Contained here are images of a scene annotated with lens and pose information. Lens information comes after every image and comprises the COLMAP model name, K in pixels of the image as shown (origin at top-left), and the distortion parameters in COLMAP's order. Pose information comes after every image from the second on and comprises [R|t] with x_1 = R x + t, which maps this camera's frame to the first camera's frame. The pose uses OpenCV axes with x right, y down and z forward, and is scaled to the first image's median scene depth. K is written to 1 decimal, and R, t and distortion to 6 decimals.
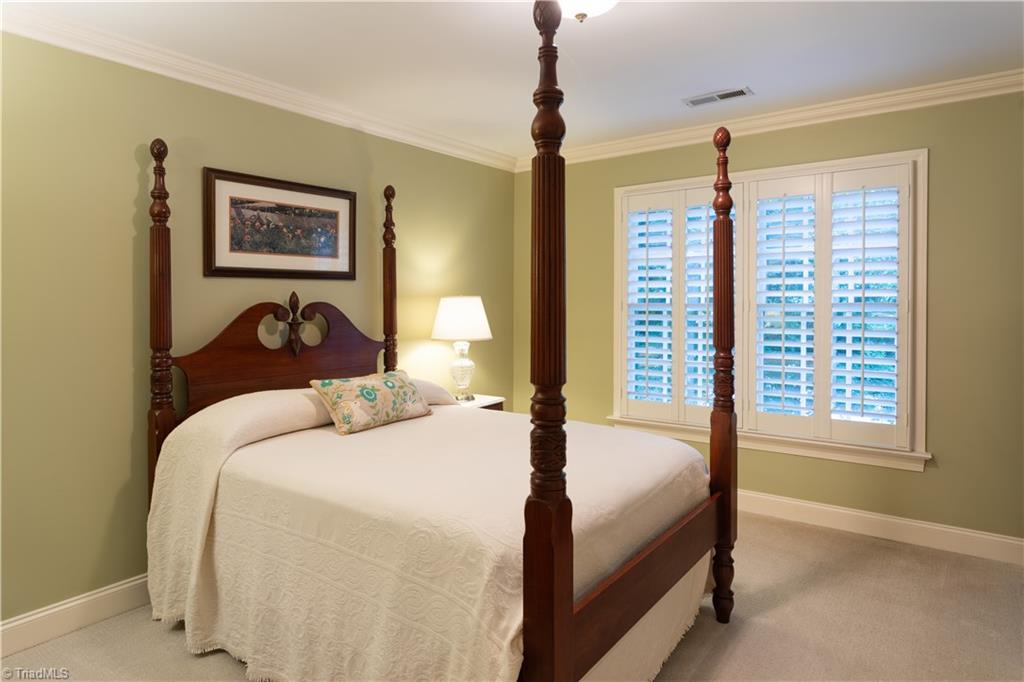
lens RADIAL K [[618.7, 0, 510.4], [0, 618.7, 358.2], [0, 0, 1]] dist [-0.003513, 0.001432]
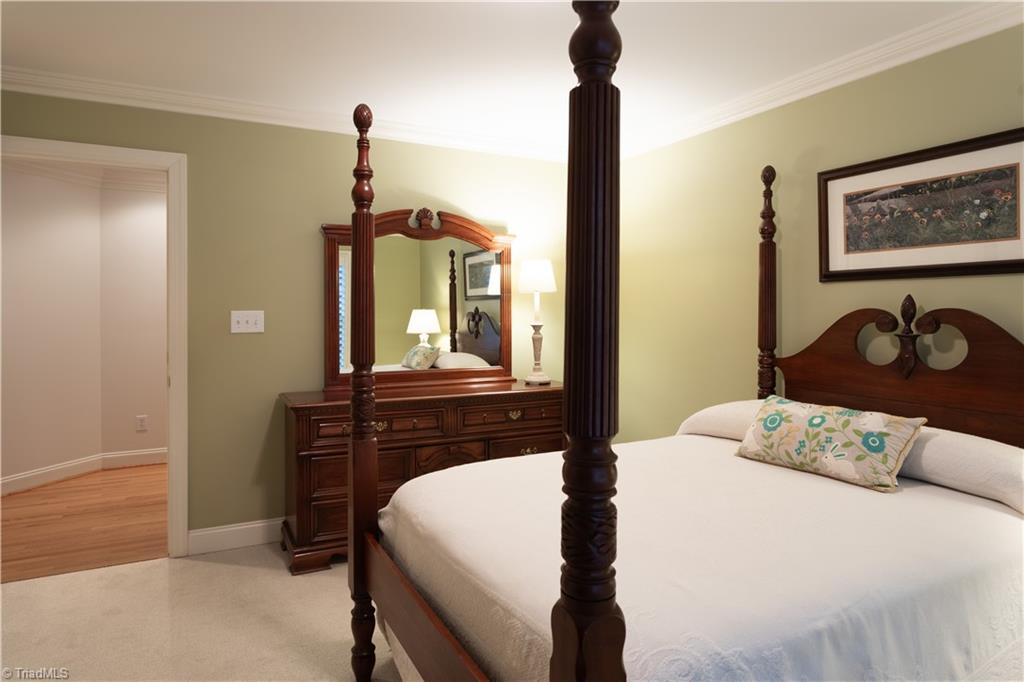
lens RADIAL K [[618.7, 0, 510.4], [0, 618.7, 358.2], [0, 0, 1]] dist [-0.003513, 0.001432]
pose [[-0.436198, 0.082319, -0.896078, 0.590011], [-0.072060, 0.989413, 0.125971, -0.094276], [0.896961, 0.119520, -0.425648, 0.931438]]
